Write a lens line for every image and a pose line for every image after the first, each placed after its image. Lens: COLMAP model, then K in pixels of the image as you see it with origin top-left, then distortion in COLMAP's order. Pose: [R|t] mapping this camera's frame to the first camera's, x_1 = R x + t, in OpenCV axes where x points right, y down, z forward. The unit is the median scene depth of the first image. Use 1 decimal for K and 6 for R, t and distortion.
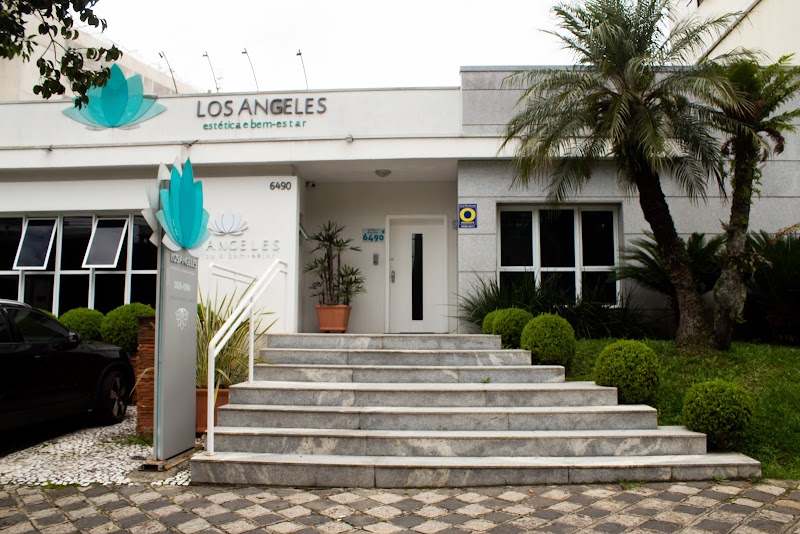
lens RADIAL K [[633.3, 0, 400.0], [0, 633.3, 267.0], [0, 0, 1]] dist [-0.125277, 0.000832]
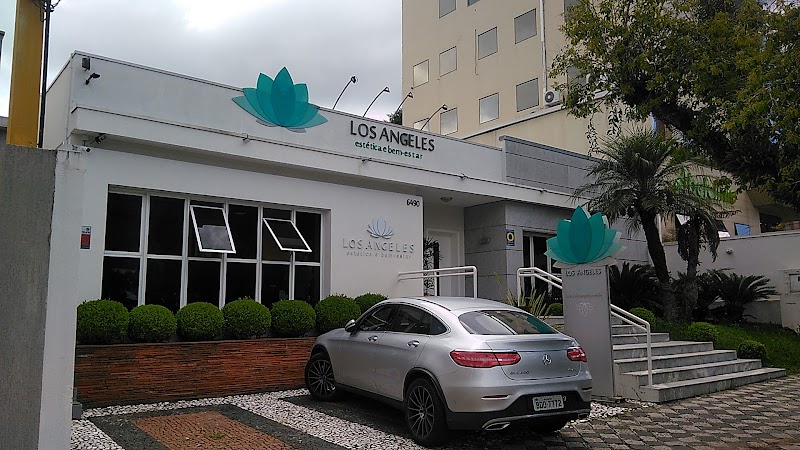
lens RADIAL K [[626.5, 0, 400.0], [0, 626.5, 225.0], [0, 0, 1]] dist [0.095129, -0.000748]
pose [[0.744639, 0.086841, 0.661794, -1.036373], [-0.055844, 0.996129, -0.067879, 0.005493], [-0.665127, 0.013588, 0.746606, 0.051953]]
